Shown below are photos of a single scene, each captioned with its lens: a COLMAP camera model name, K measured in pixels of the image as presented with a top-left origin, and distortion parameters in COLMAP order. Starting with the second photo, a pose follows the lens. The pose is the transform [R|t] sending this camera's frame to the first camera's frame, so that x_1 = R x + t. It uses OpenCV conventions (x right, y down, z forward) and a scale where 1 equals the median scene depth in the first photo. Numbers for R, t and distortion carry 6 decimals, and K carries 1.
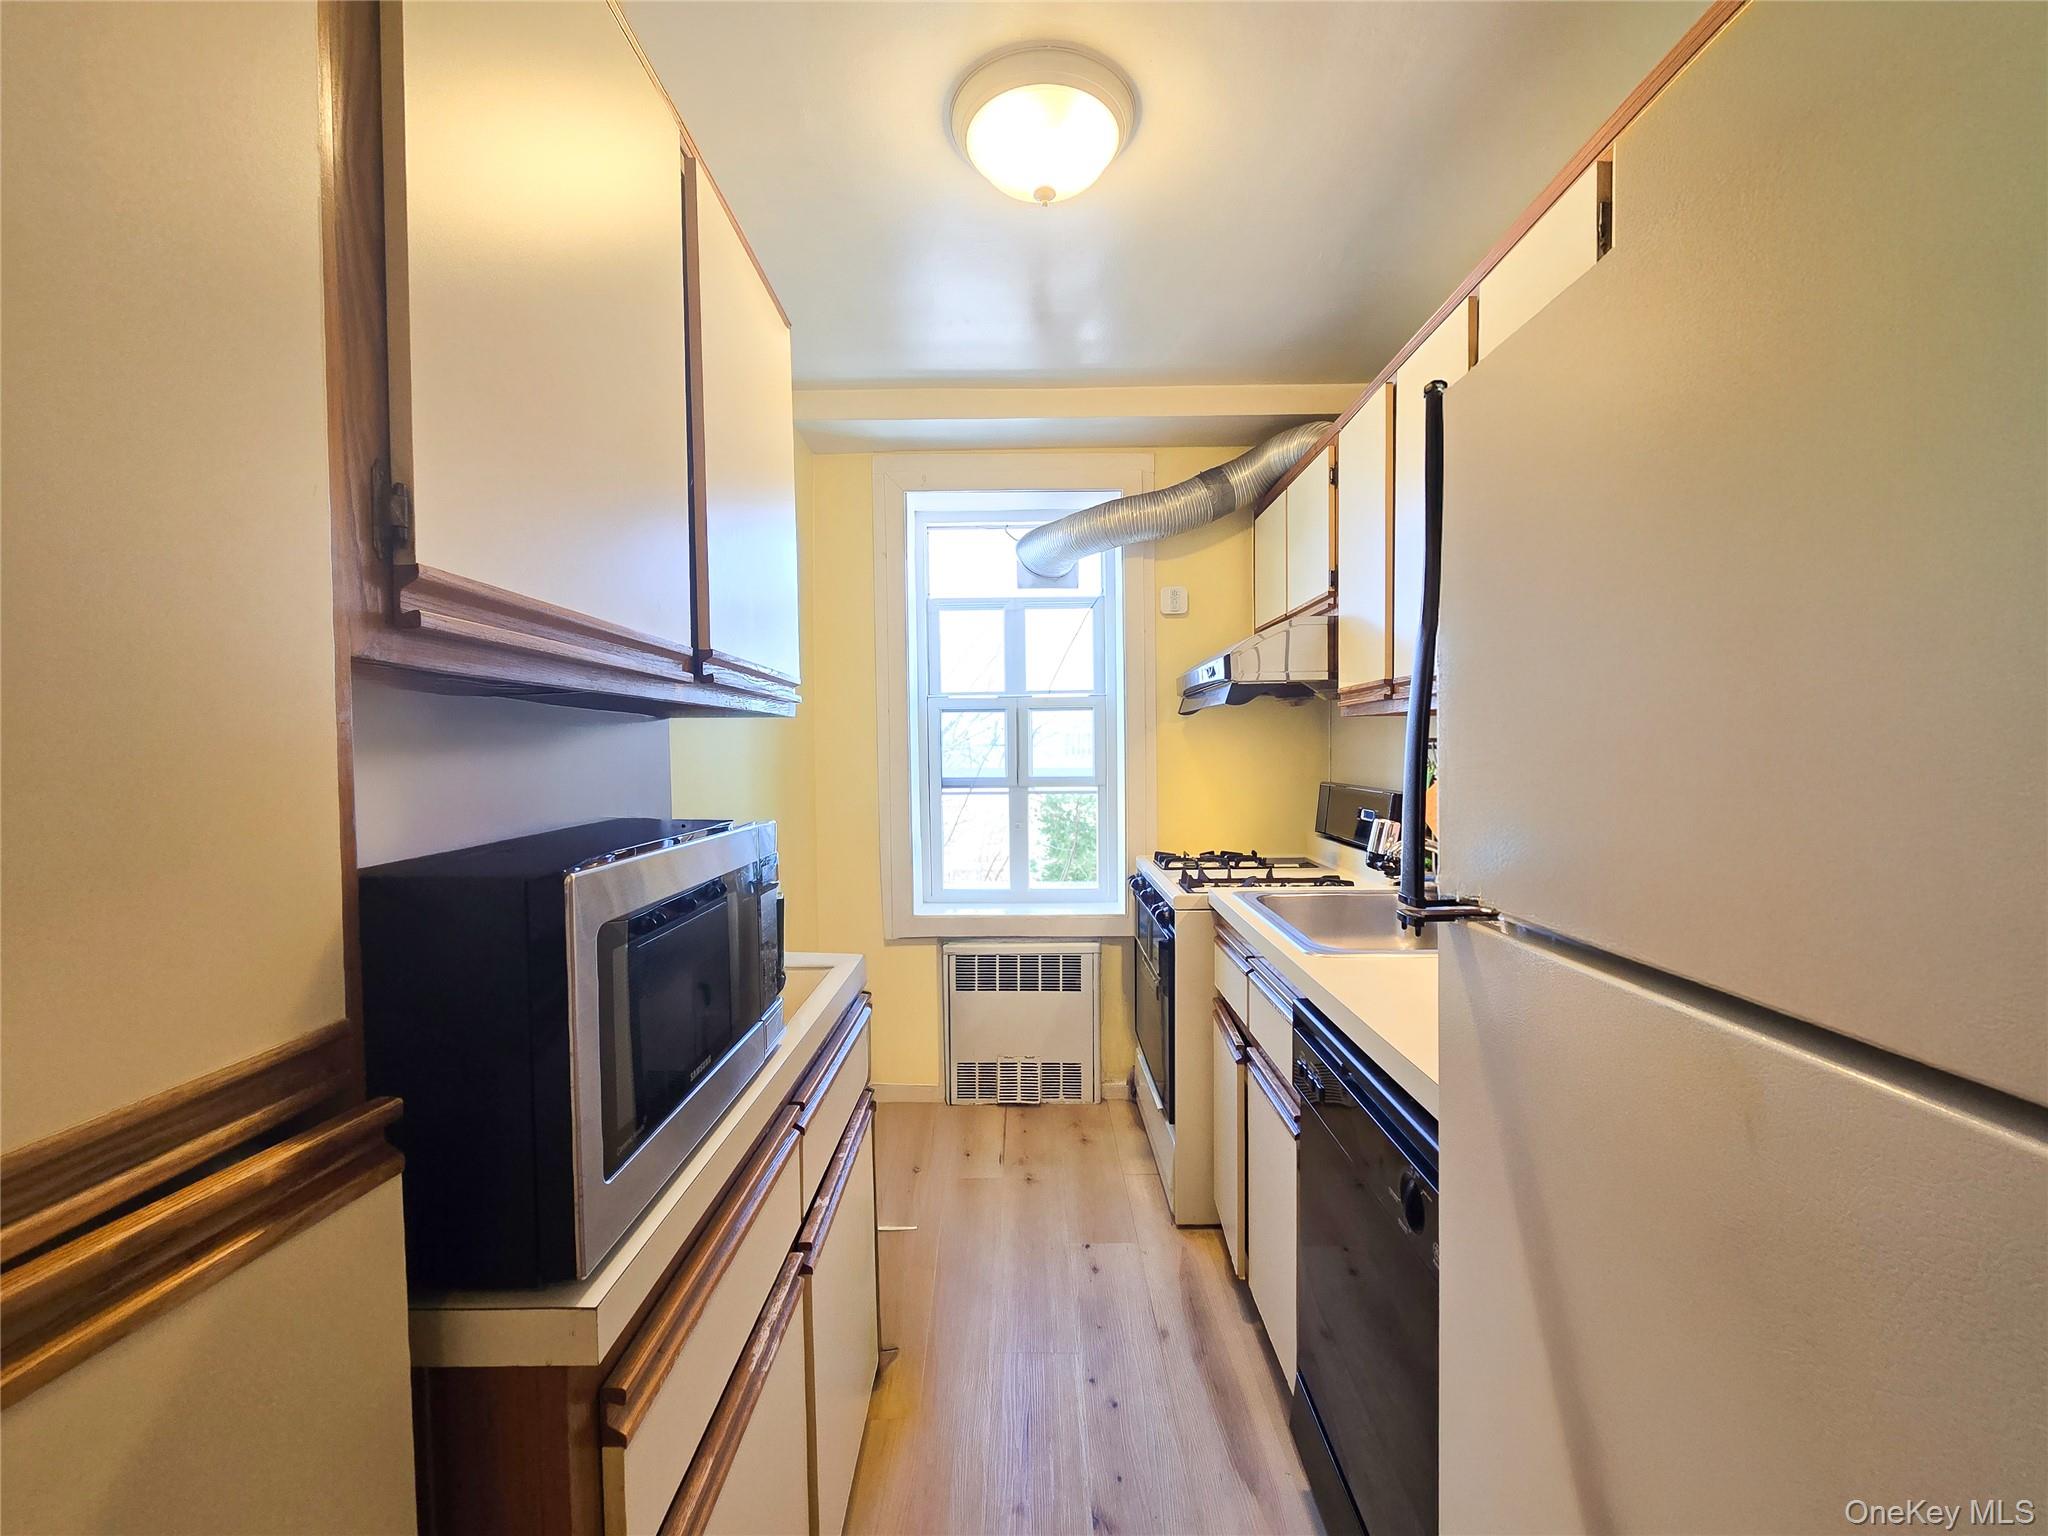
lens RADIAL K [[814.2, 0, 1013.6], [0, 814.2, 759.6], [0, 0, 1]] dist [0.000392, 0.000011]
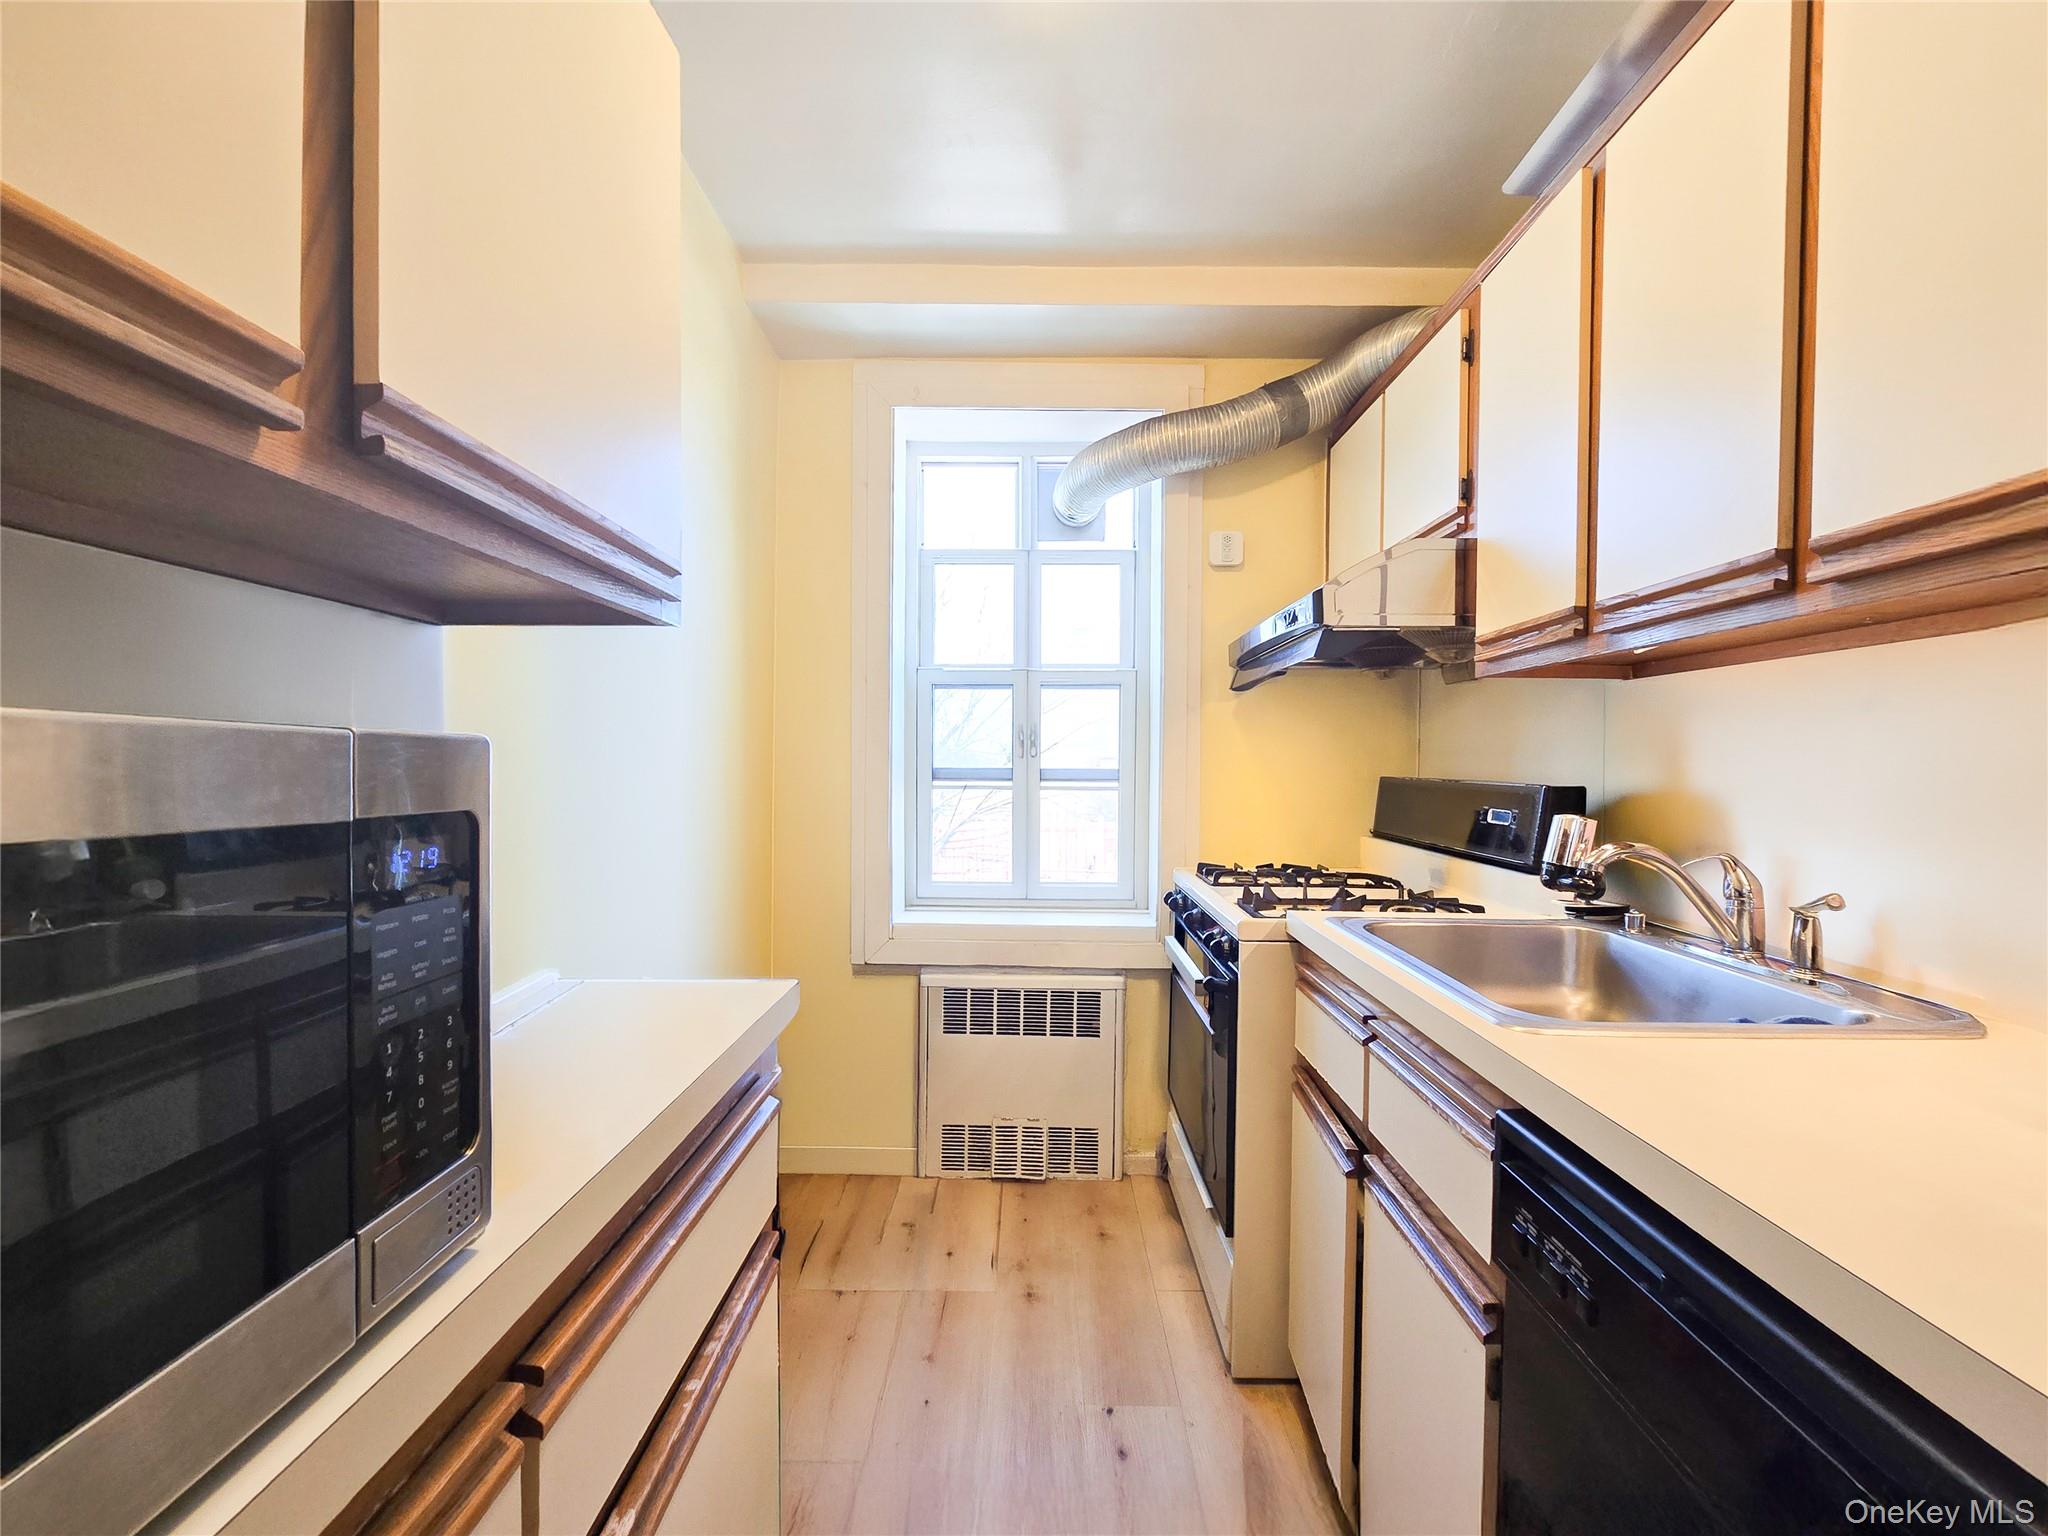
lens RADIAL K [[826.4, 0, 1024.0], [0, 826.4, 768.0], [0, 0, 1]] dist [0.000232, 0.000034]
pose [[0.999761, 0.021695, 0.002586, 0.001087], [-0.021675, 0.999736, -0.007578, 0.031789], [-0.002750, 0.007521, 0.999968, 0.205328]]
